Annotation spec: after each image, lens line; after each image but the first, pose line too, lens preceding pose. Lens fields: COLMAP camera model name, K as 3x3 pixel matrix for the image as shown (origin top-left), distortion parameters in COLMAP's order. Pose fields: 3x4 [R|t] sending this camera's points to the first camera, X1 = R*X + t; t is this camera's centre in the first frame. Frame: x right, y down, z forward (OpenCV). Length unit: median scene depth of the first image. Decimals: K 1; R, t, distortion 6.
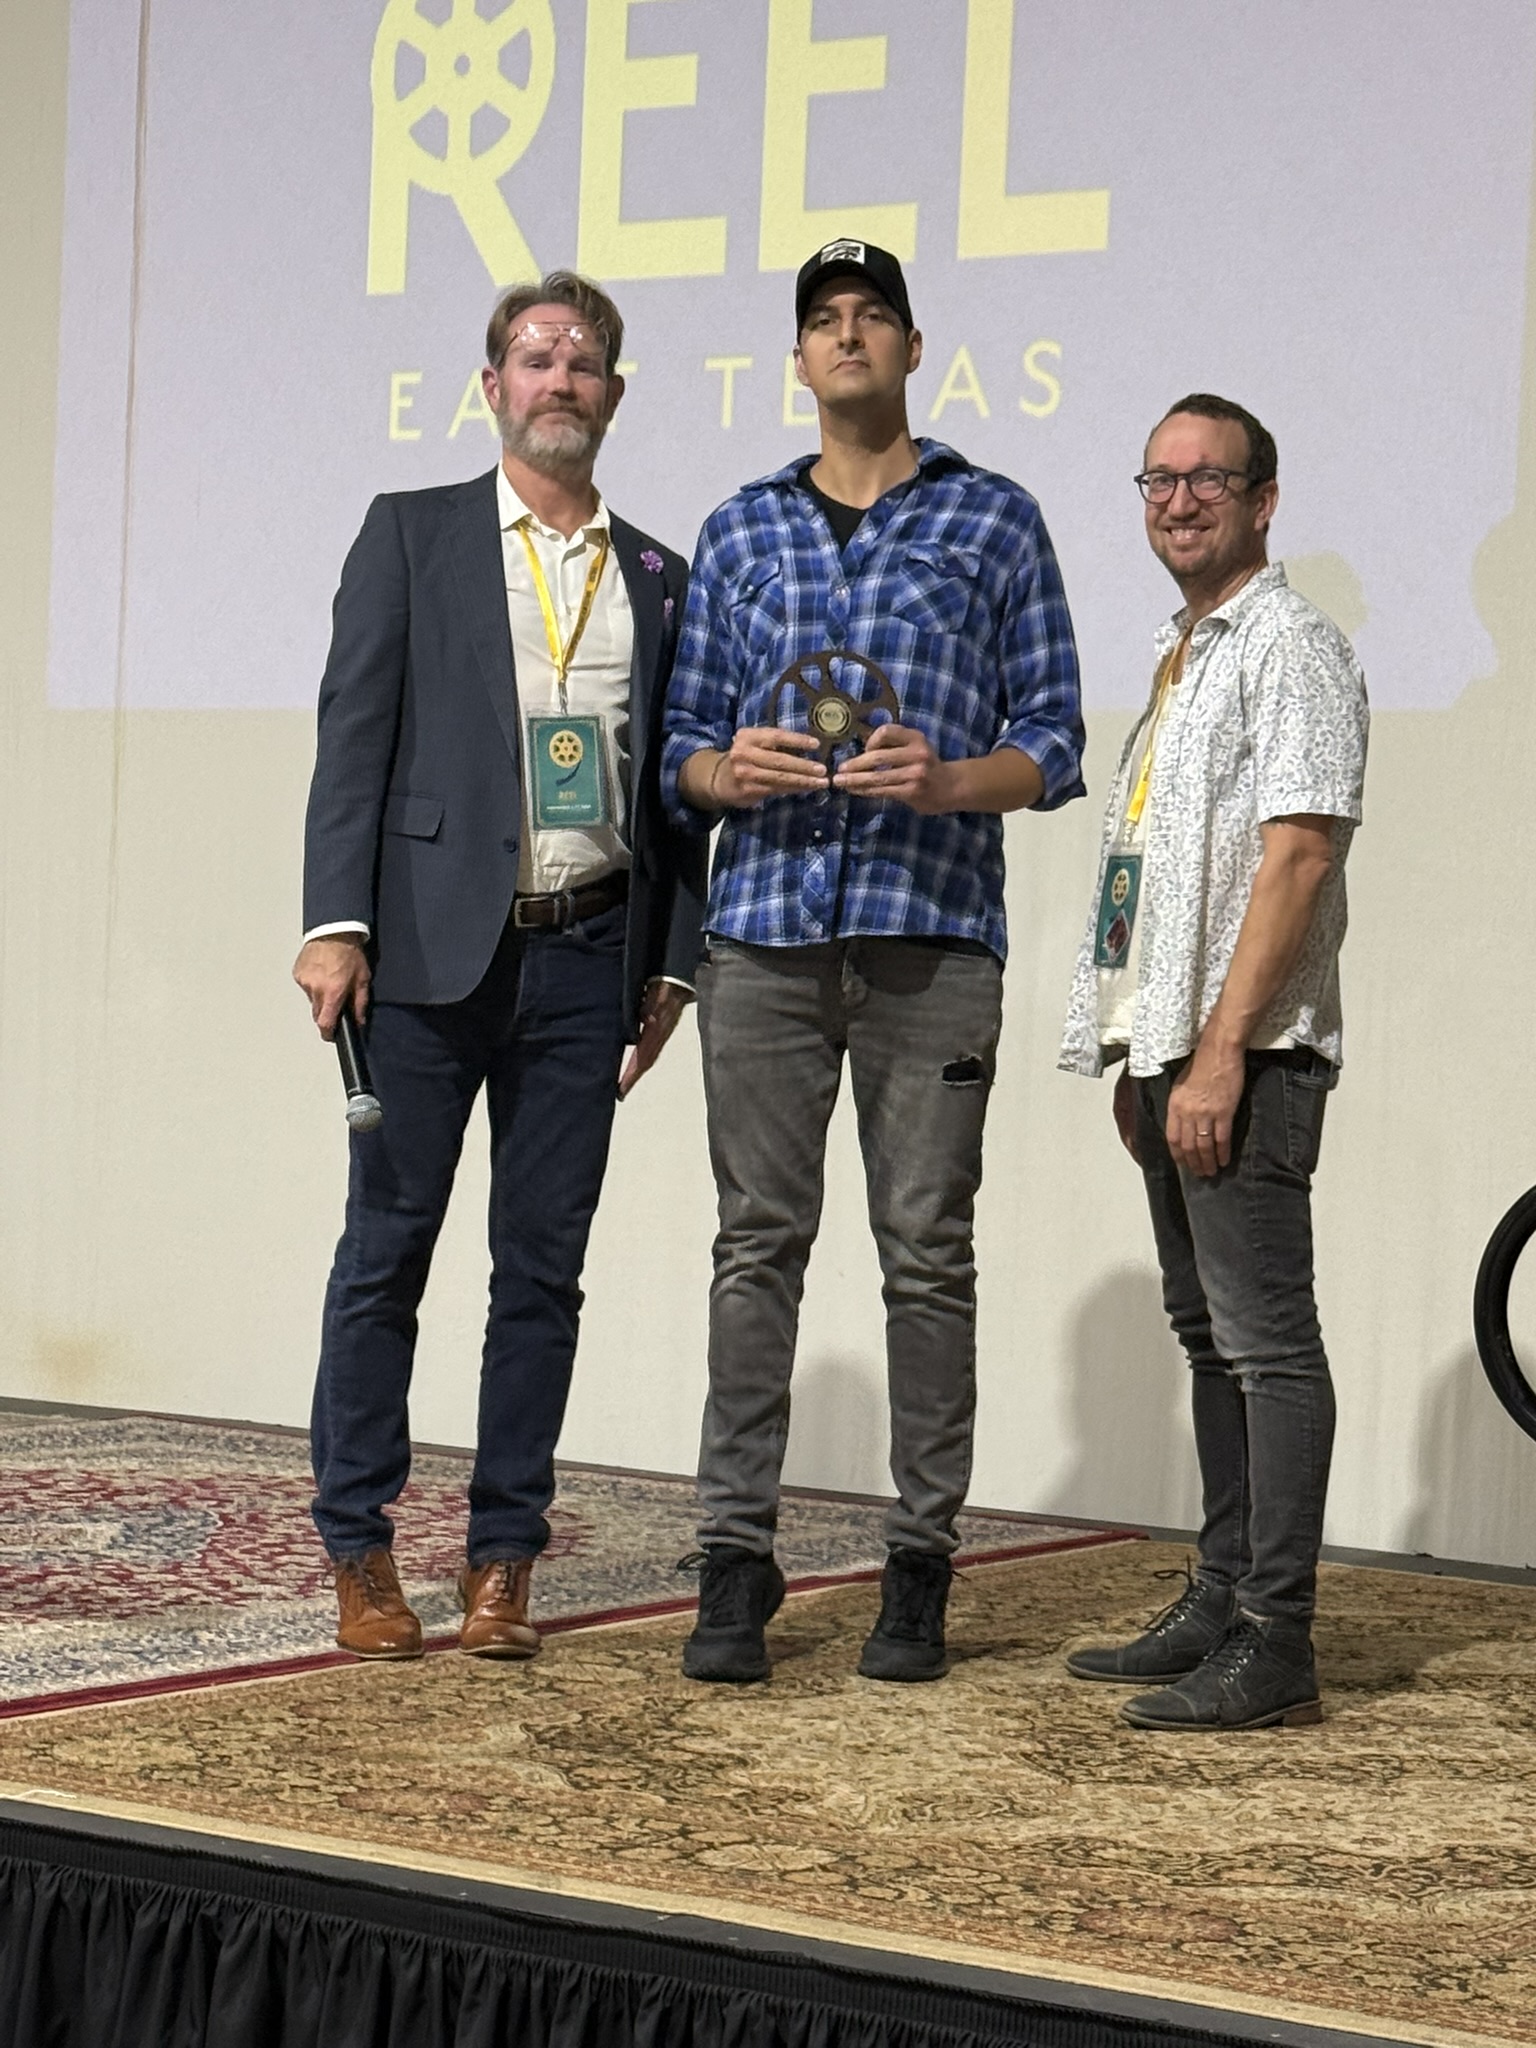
lens RADIAL K [[4598.3, 0, 778.0], [0, 4598.3, 1038.4], [0, 0, 1]] dist [0.083003, 0.743772]
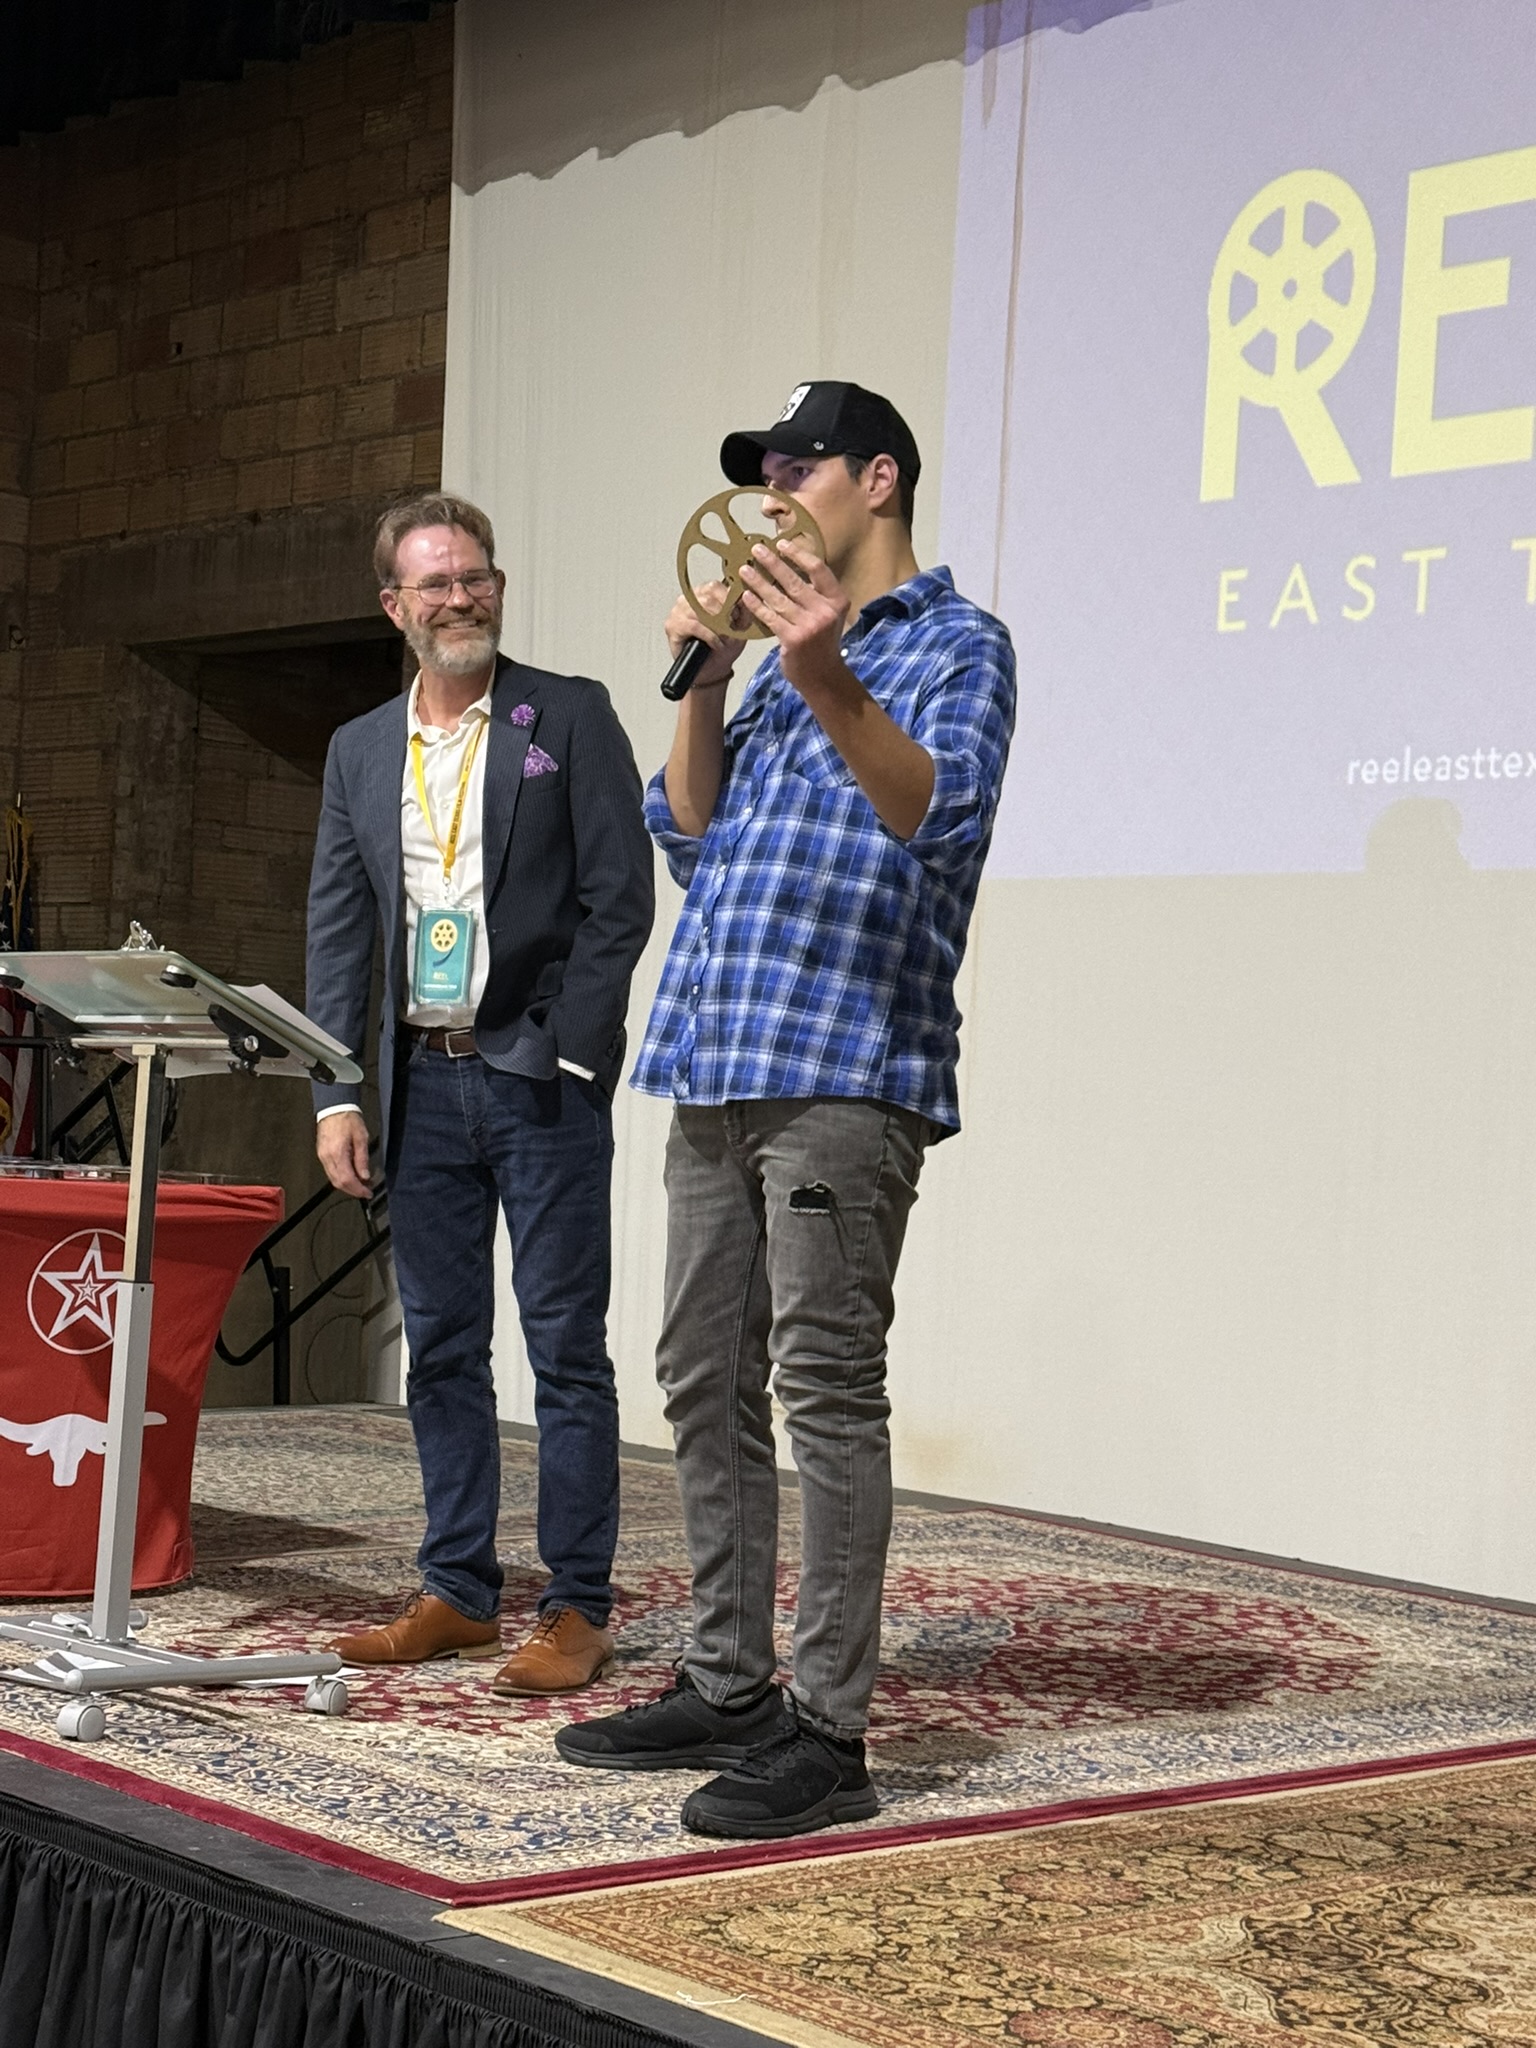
lens RADIAL K [[3408.3, 0, 739.7], [0, 3408.3, 1040.2], [0, 0, 1]] dist [0.186220, -0.292038]
pose [[0.967500, 0.004610, -0.252829, 0.021445], [-0.014342, 0.999225, -0.036660, -0.000620], [0.252464, 0.039095, 0.966816, 0.298777]]
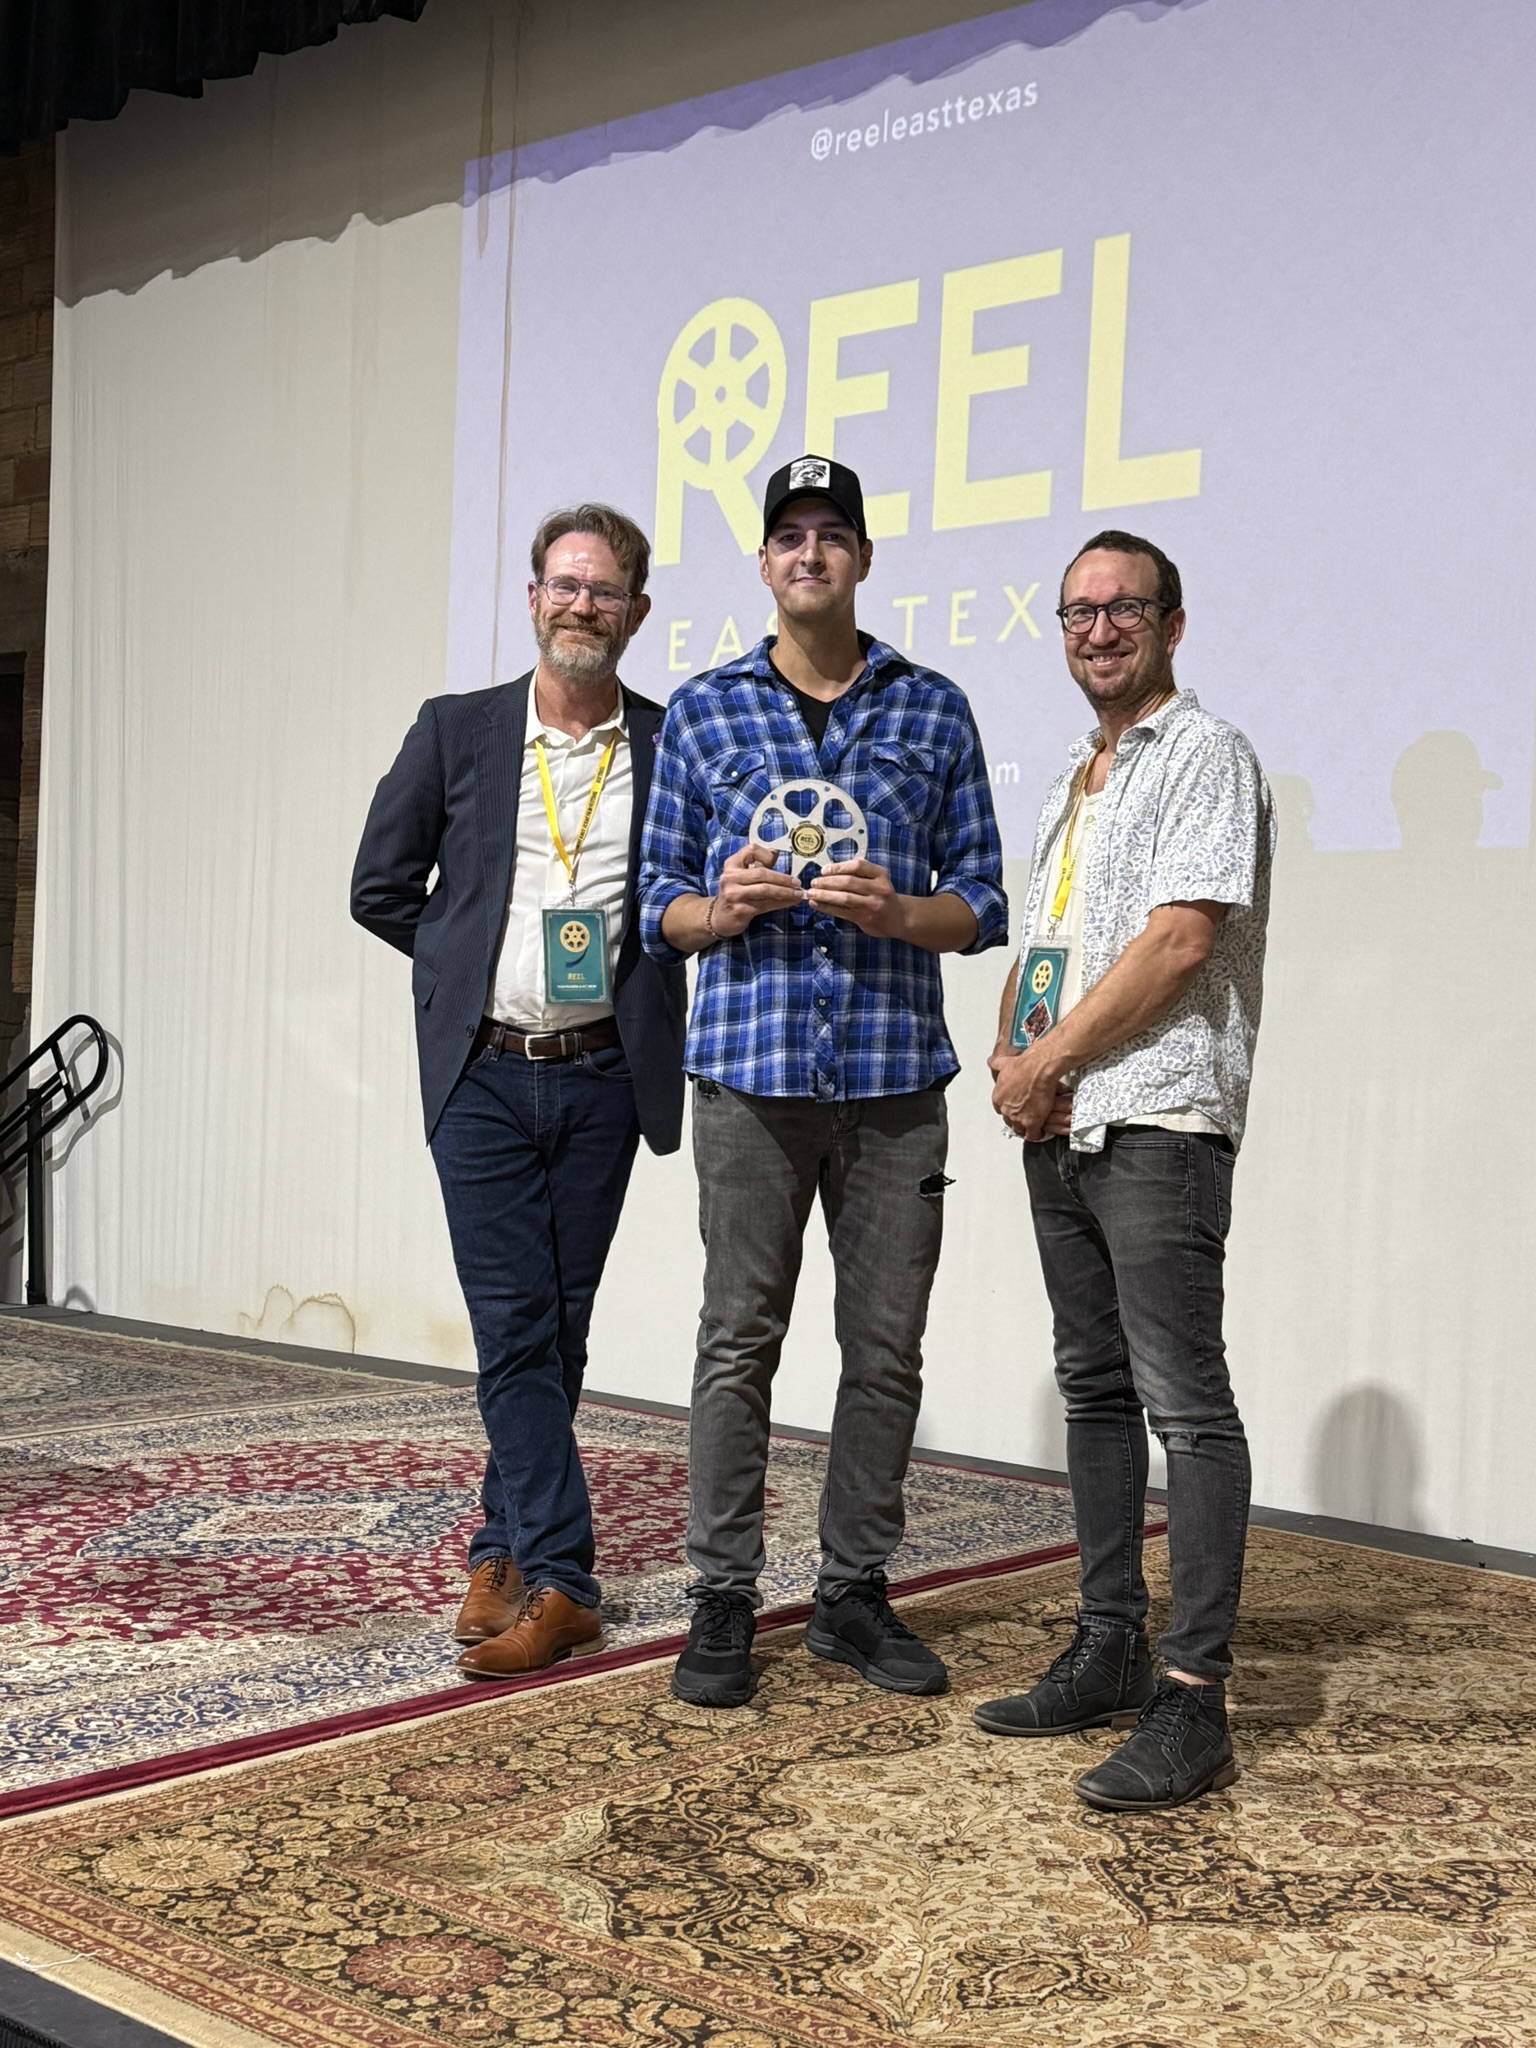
lens RADIAL K [[2448.8, 0, 784.1], [0, 2448.8, 1031.2], [0, 0, 1]] dist [0.203682, -0.452232]
pose [[0.994798, -0.001378, -0.101856, 0.039847], [-0.001007, 0.999726, -0.023367, -0.009257], [0.101860, 0.023348, 0.994525, 0.458558]]
